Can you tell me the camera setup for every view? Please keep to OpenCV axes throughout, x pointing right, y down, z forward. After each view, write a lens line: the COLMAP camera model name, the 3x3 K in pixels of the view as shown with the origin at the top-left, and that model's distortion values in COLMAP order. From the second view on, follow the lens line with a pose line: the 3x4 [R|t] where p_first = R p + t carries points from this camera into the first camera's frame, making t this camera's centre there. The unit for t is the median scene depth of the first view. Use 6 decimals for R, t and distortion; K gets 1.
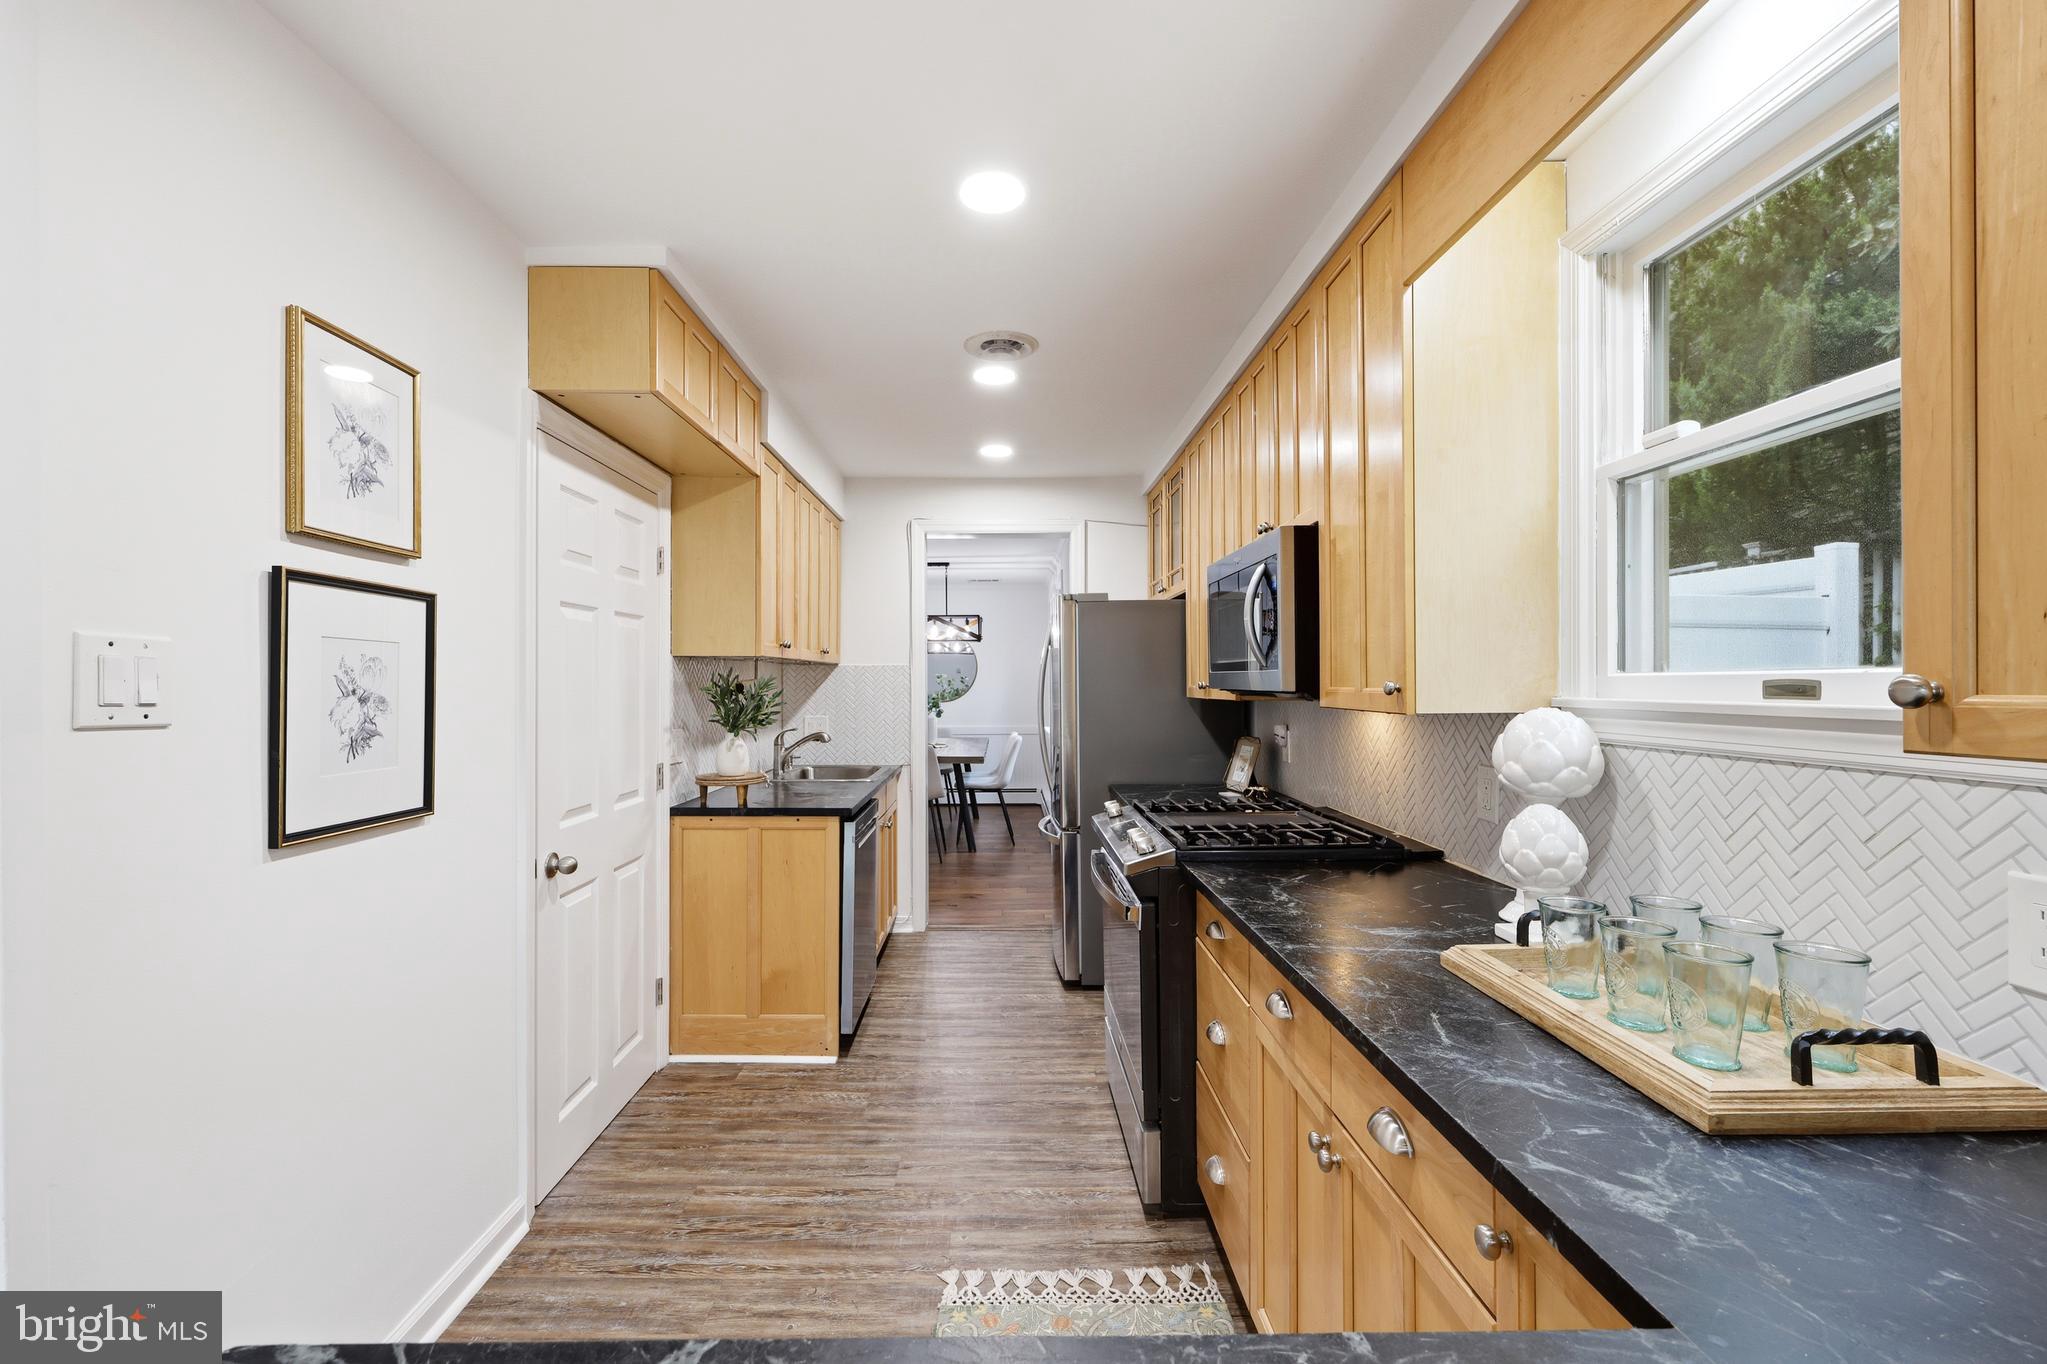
lens RADIAL K [[884.3, 0, 1009.0], [0, 884.3, 688.1], [0, 0, 1]] dist [0.004567, 0.000175]
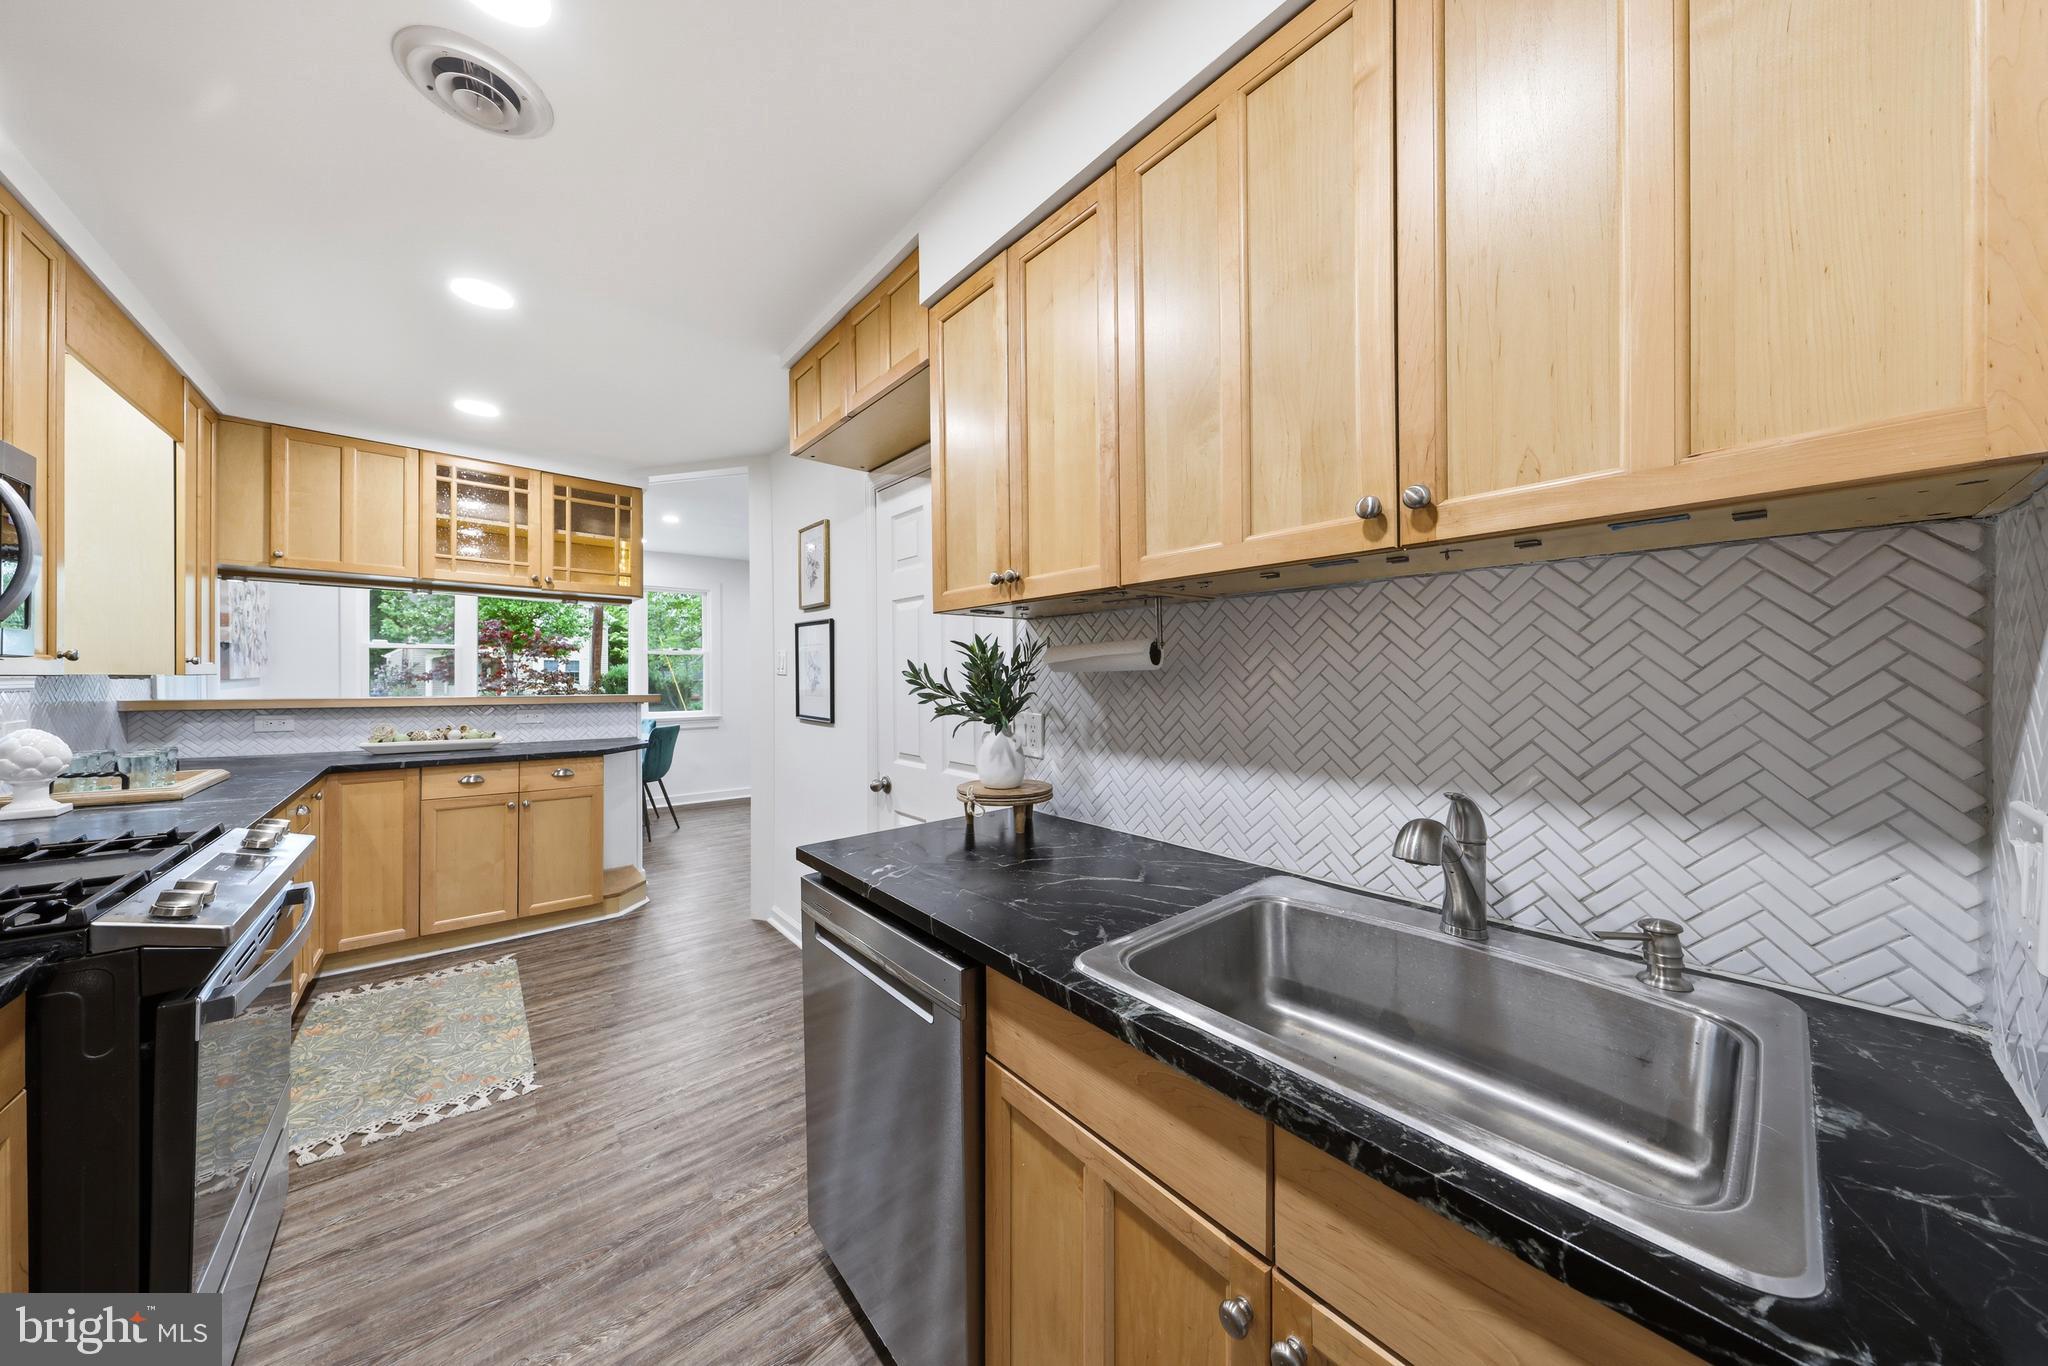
lens RADIAL K [[653.1, 0, 1028.4], [0, 653.1, 679.1], [0, 0, 1]] dist [0.001552, 0.000091]
pose [[-0.765305, 0.003255, -0.643660, -0.006003], [-0.003489, 0.999952, 0.009206, 0.016520], [0.643658, 0.009292, -0.765257, 1.964914]]
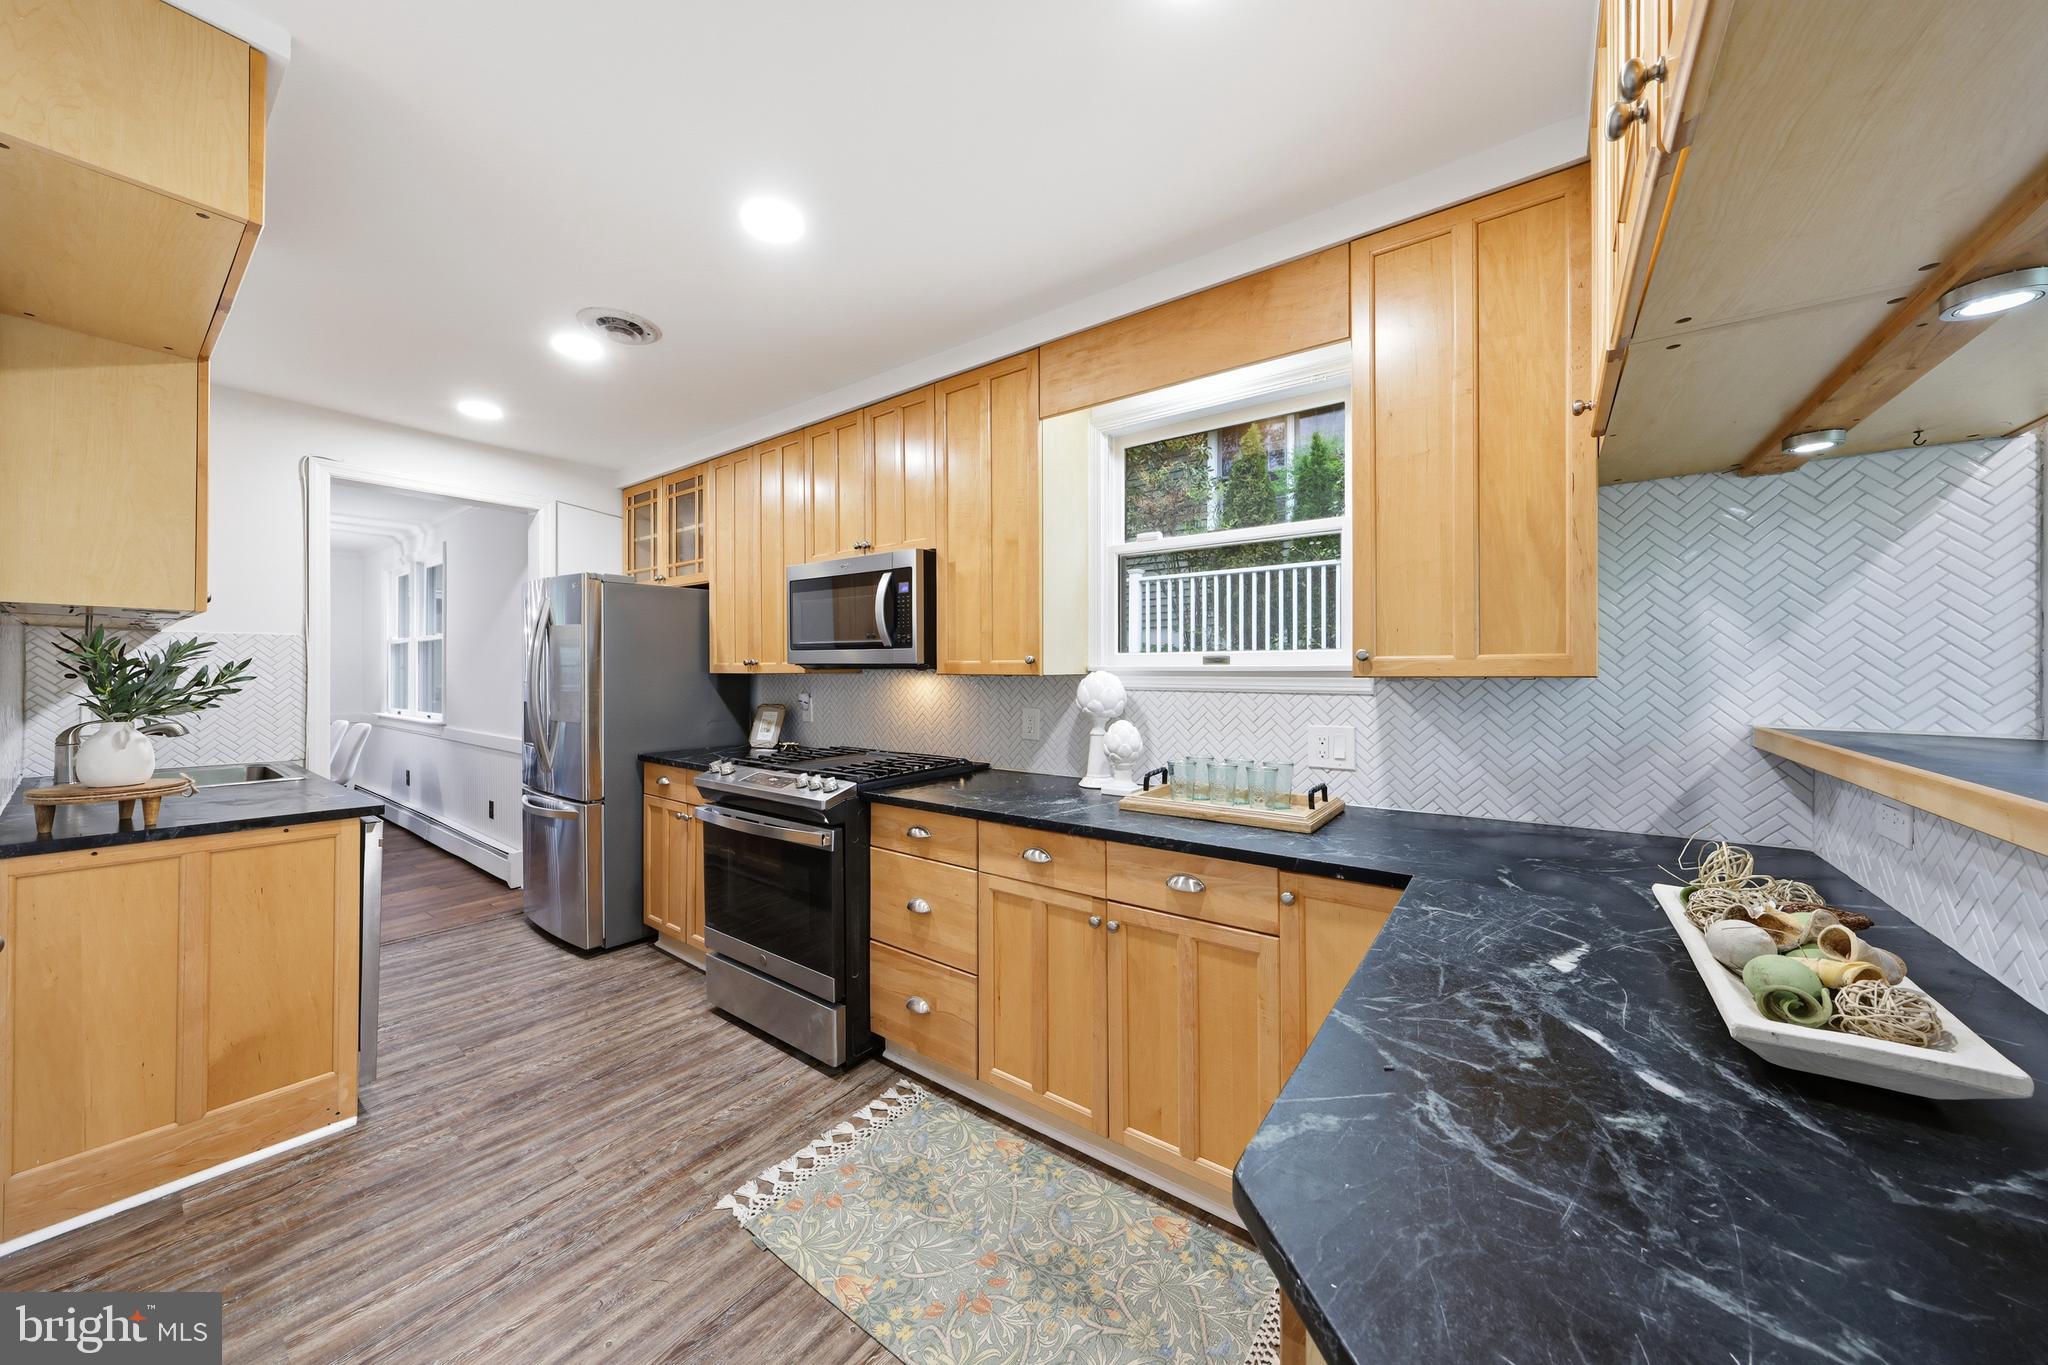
lens RADIAL K [[691.4, 0, 1037.5], [0, 691.4, 671.0], [0, 0, 1]] dist [0.001515, -0.000094]
pose [[0.595676, 0.004600, 0.803211, -0.450097], [0.001001, 0.999979, -0.006469, 0.022387], [-0.803224, 0.004658, 0.595659, 0.169975]]
